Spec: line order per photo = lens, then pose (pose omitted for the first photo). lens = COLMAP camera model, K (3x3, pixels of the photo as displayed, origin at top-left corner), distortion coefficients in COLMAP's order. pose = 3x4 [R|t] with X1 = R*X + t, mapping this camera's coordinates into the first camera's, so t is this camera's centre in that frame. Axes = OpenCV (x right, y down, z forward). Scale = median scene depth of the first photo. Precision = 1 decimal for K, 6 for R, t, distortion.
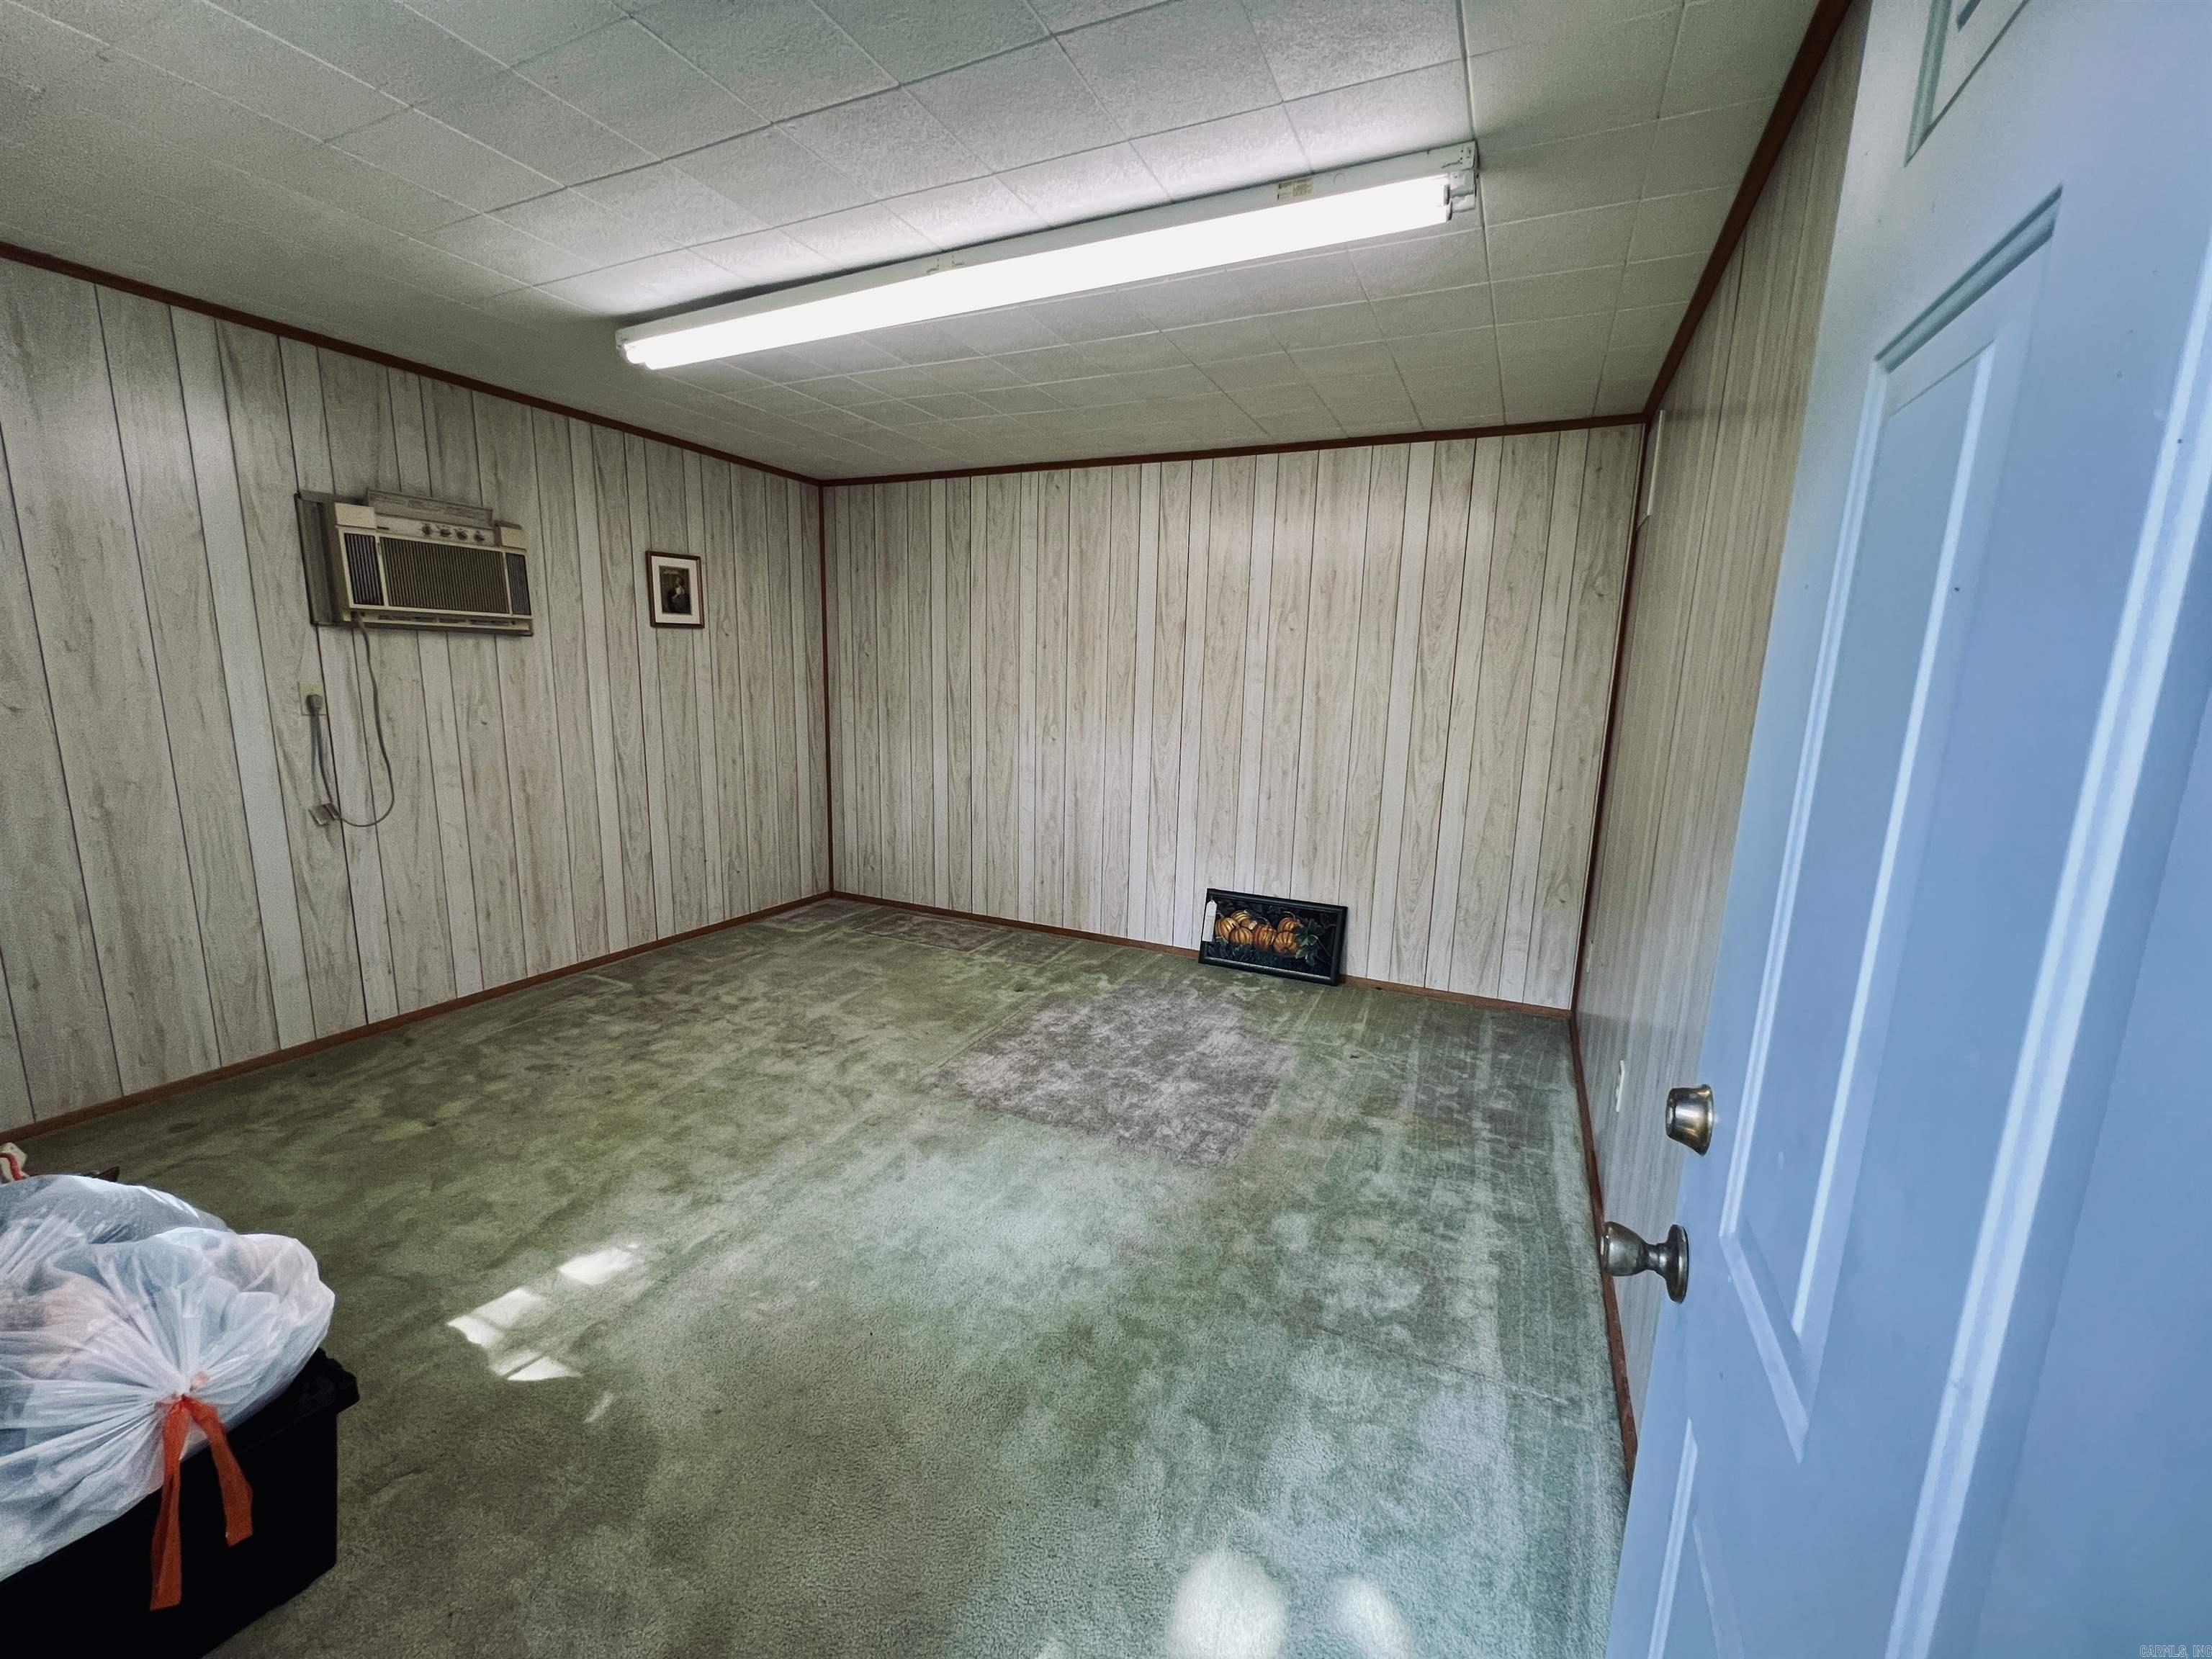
lens RADIAL K [[876.4, 0, 1120.9], [0, 876.4, 829.2], [0, 0, 1]] dist [-0.002595, -0.000041]
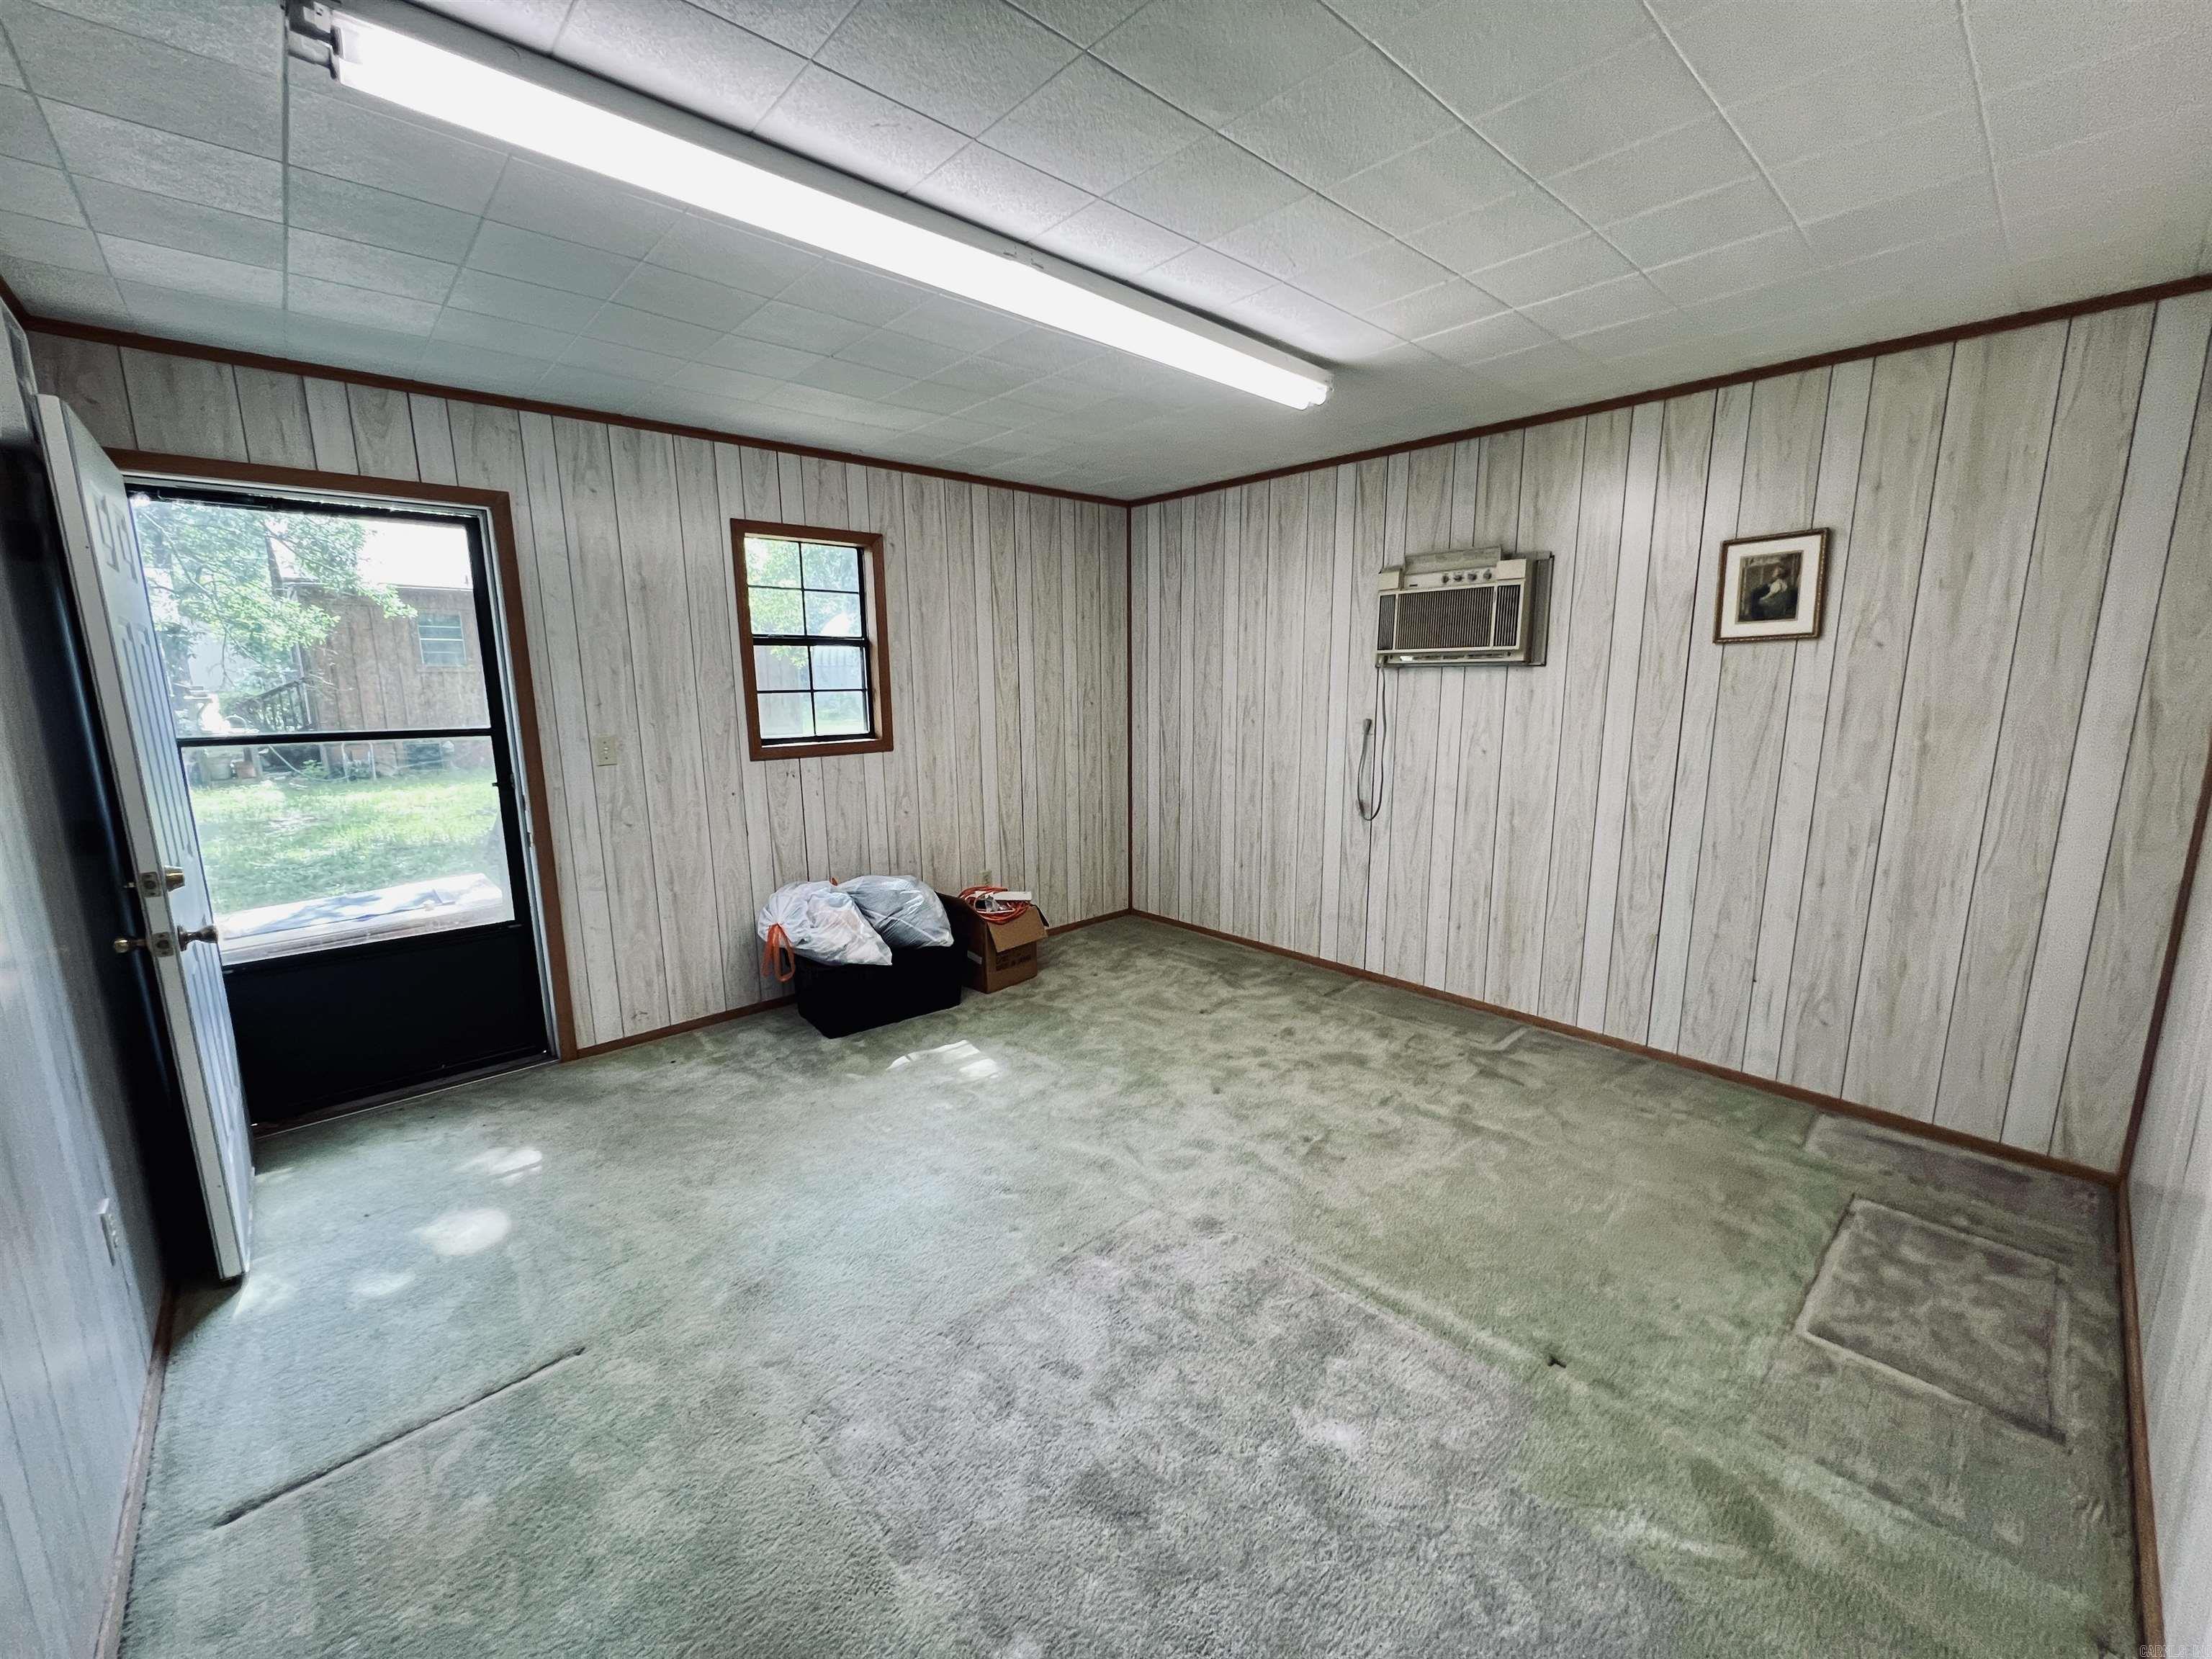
lens RADIAL K [[876.4, 0, 1127.8], [0, 876.4, 837.5], [0, 0, 1]] dist [-0.002595, -0.000041]
pose [[-0.379464, 0.137985, -0.914859, 0.420149], [-0.170664, 0.961409, 0.215794, -0.178316], [0.909330, 0.238020, -0.341271, 1.007129]]
